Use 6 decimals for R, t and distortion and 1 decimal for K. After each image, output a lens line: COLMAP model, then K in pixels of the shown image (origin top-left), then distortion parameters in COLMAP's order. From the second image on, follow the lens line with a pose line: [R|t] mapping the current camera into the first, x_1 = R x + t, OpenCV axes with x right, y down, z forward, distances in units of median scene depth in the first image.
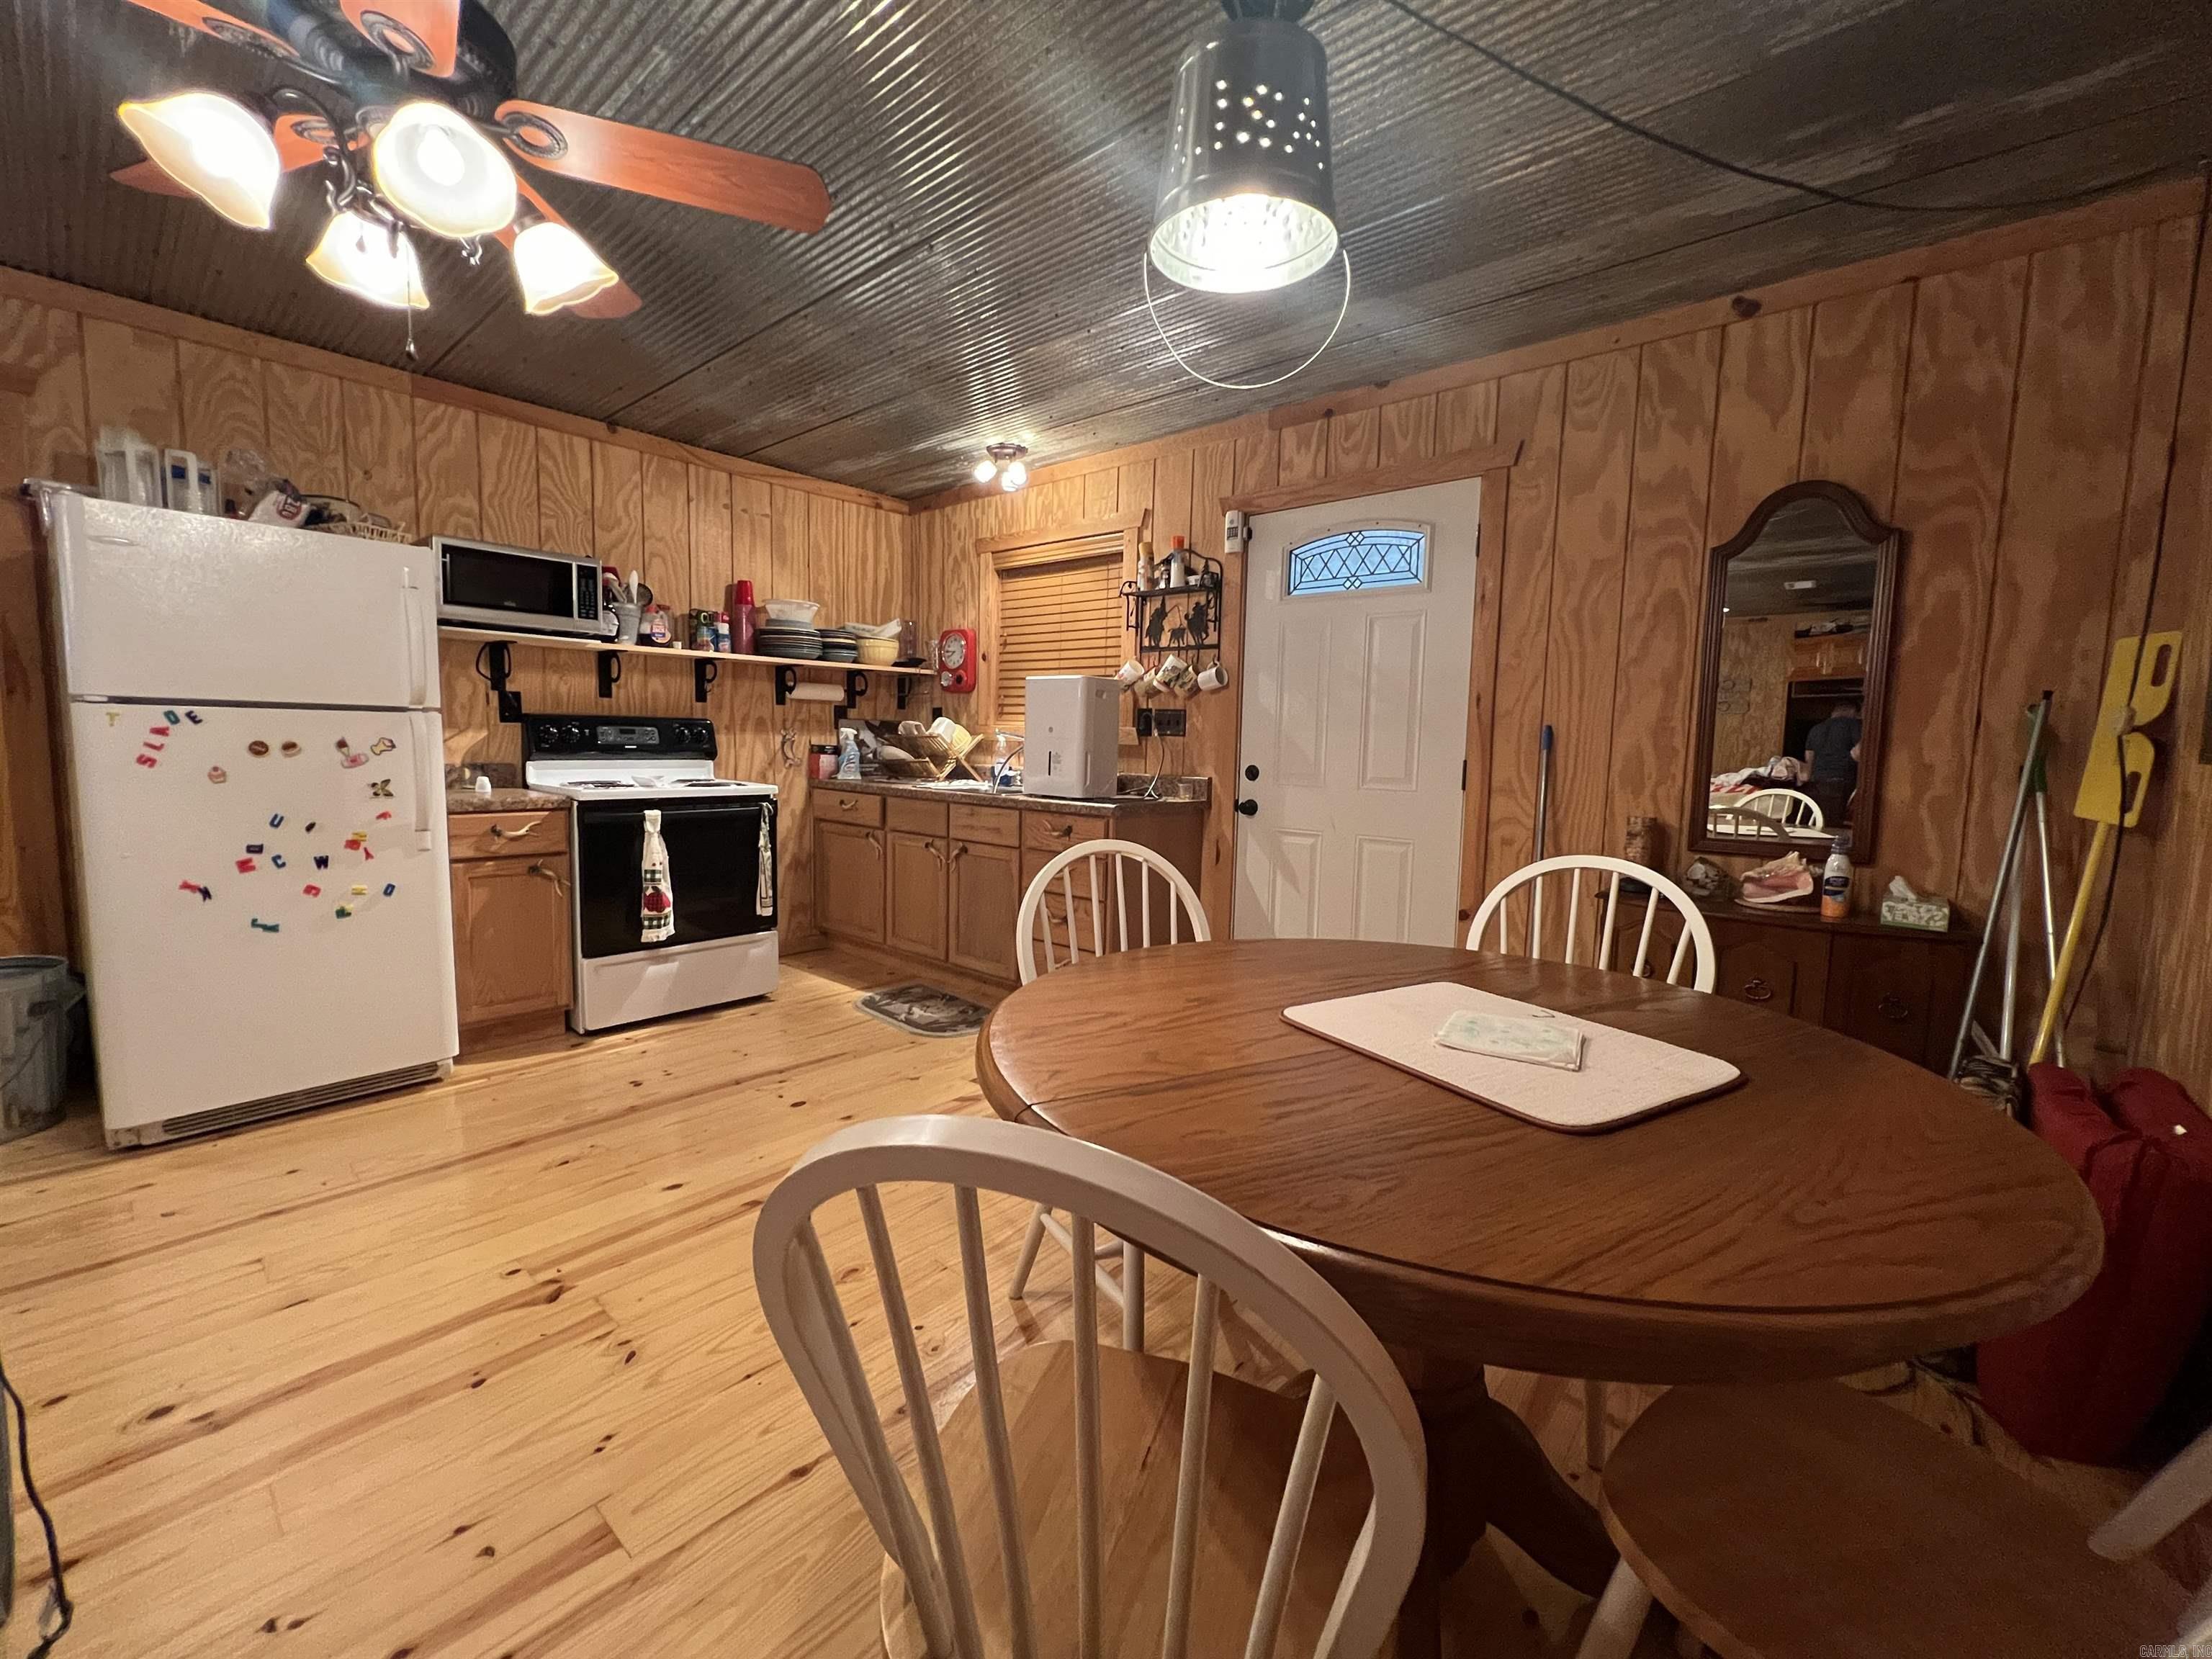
lens RADIAL K [[896.3, 0, 1097.2], [0, 896.3, 819.6], [0, 0, 1]] dist [-0.002160, 0.000795]
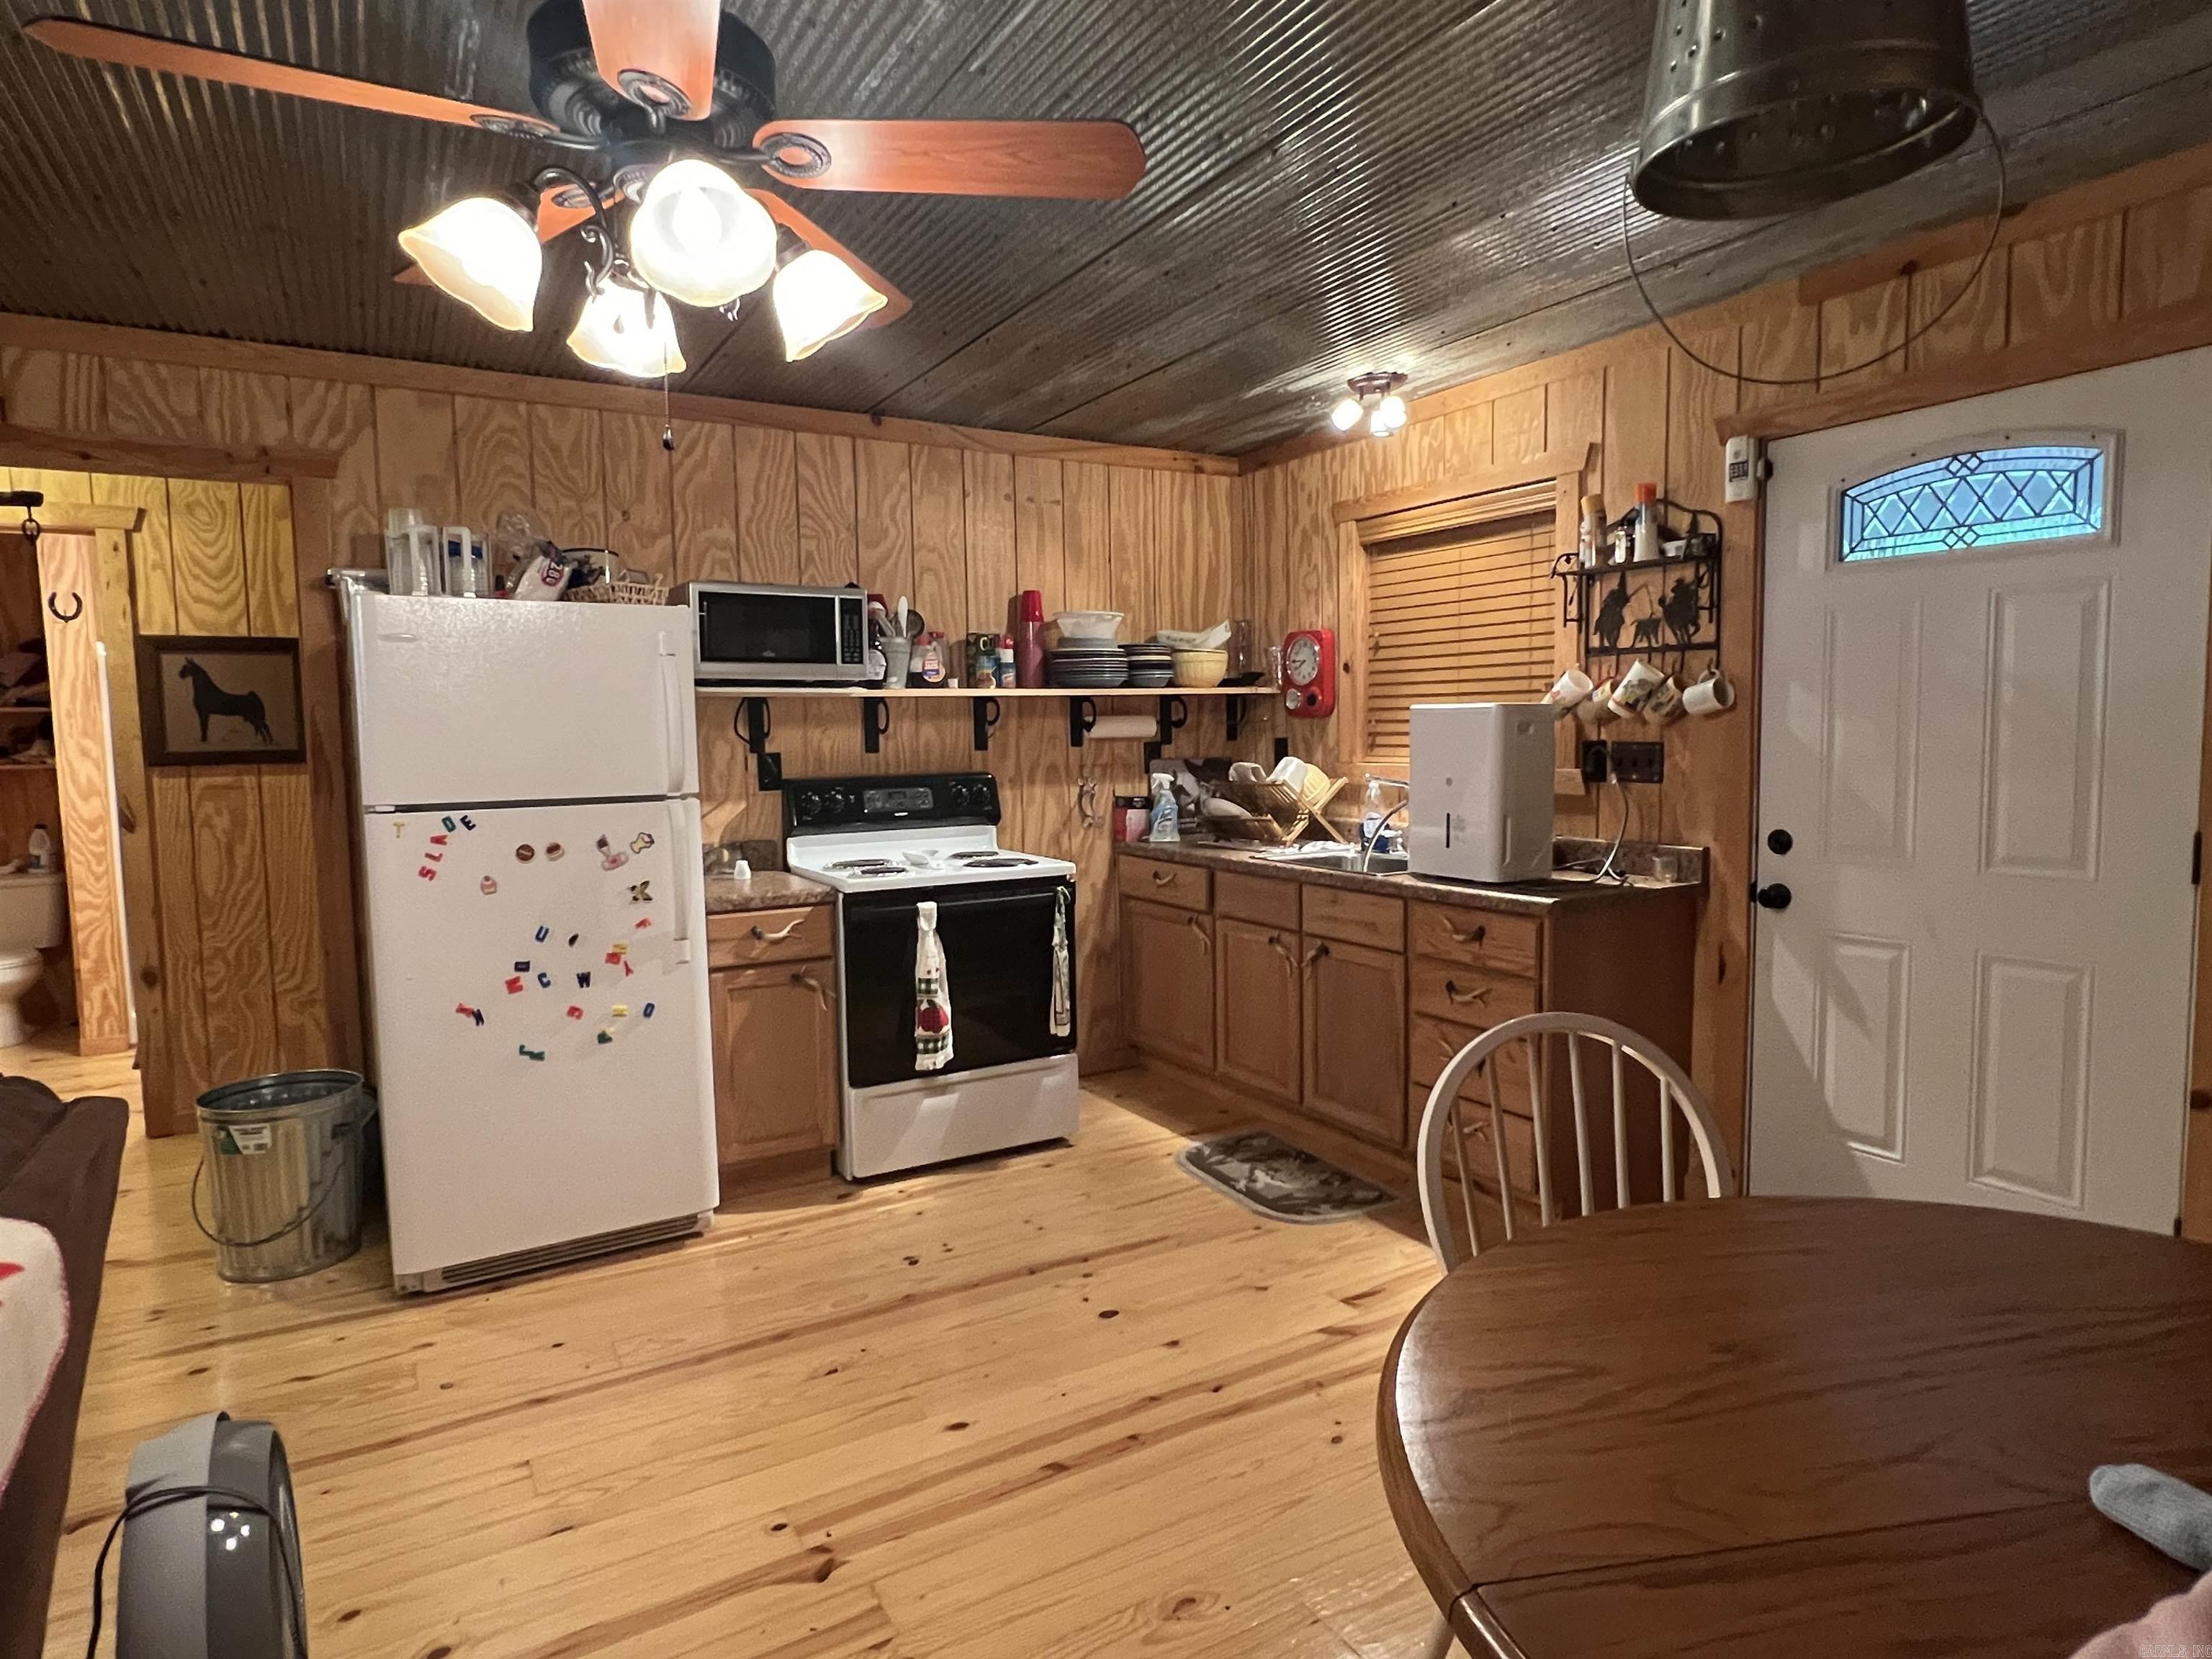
lens RADIAL K [[1233.8, 0, 1089.0], [0, 1233.8, 823.8], [0, 0, 1]] dist [-0.002686, 0.000018]
pose [[0.947343, -0.014502, -0.319892, -0.011529], [0.009933, 0.999824, -0.015910, -0.056793], [0.320067, 0.011895, 0.947320, 0.014600]]
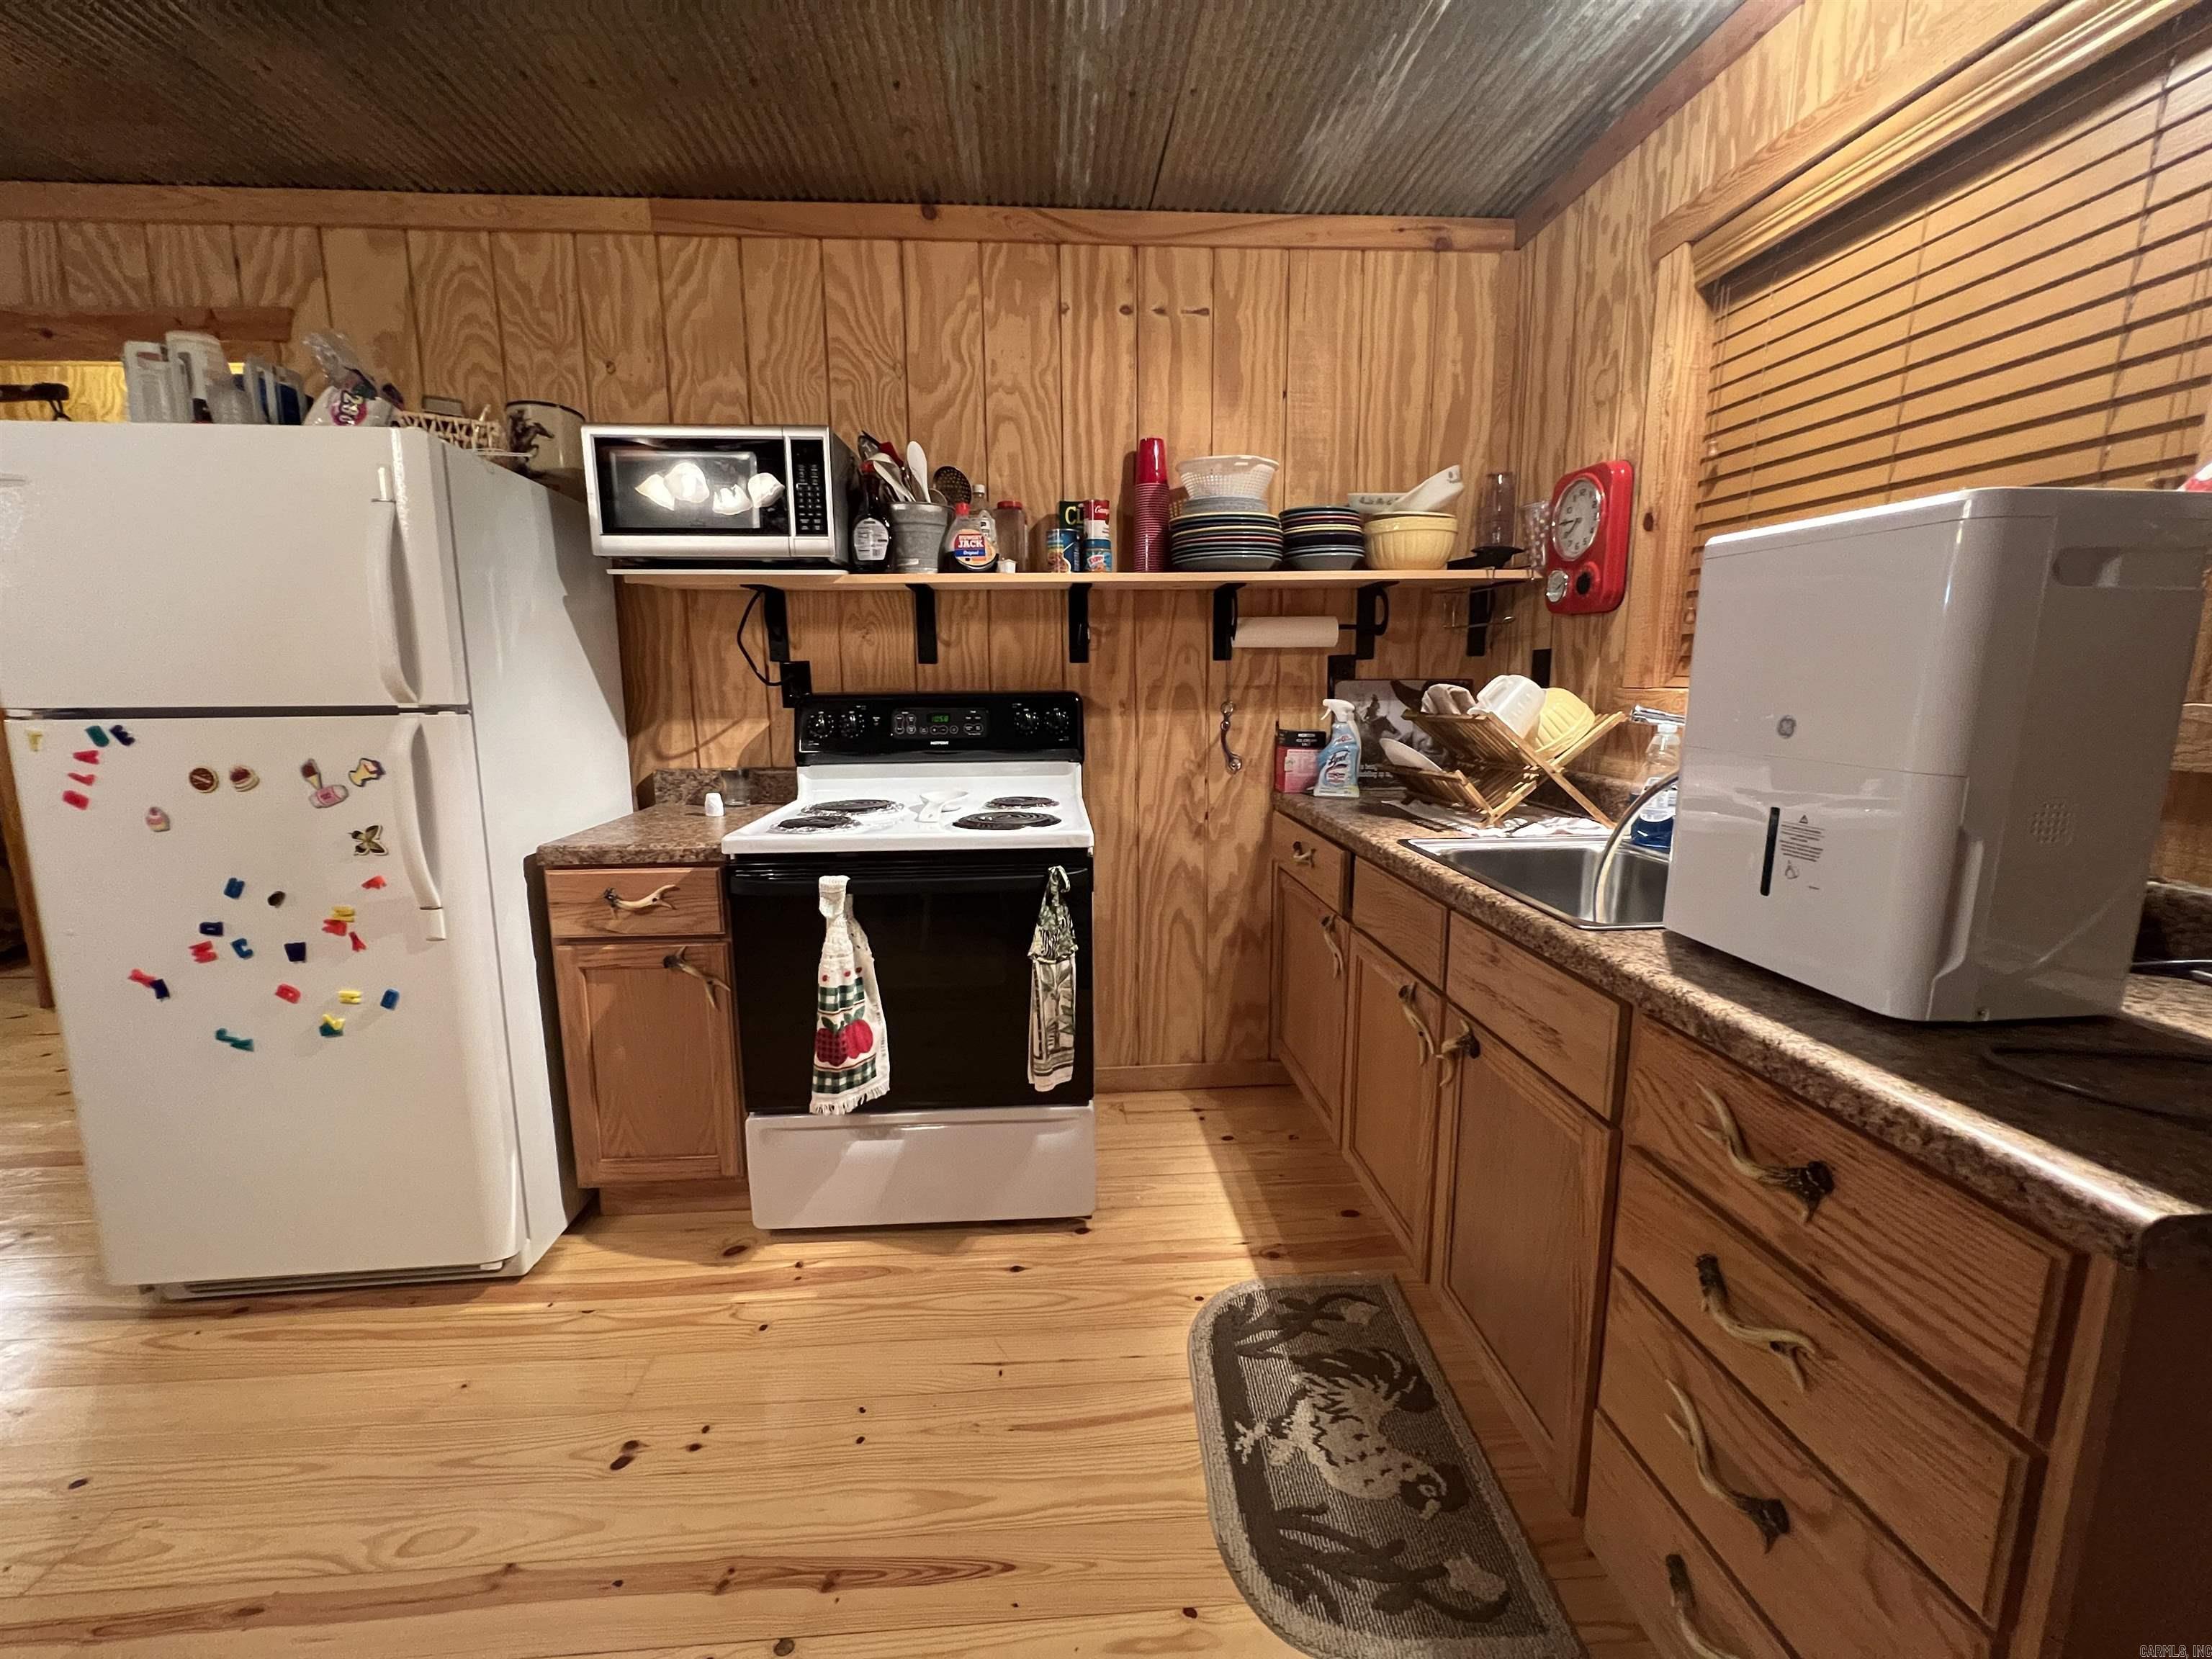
lens RADIAL K [[892.0, 0, 1095.6], [0, 892.0, 820.6], [0, 0, 1]] dist [-0.003409, 0.000315]
pose [[0.706628, 0.086300, -0.702303, -0.009167], [-0.040145, 0.995825, 0.081977, -0.087874], [0.706446, -0.029733, 0.707142, 0.680777]]
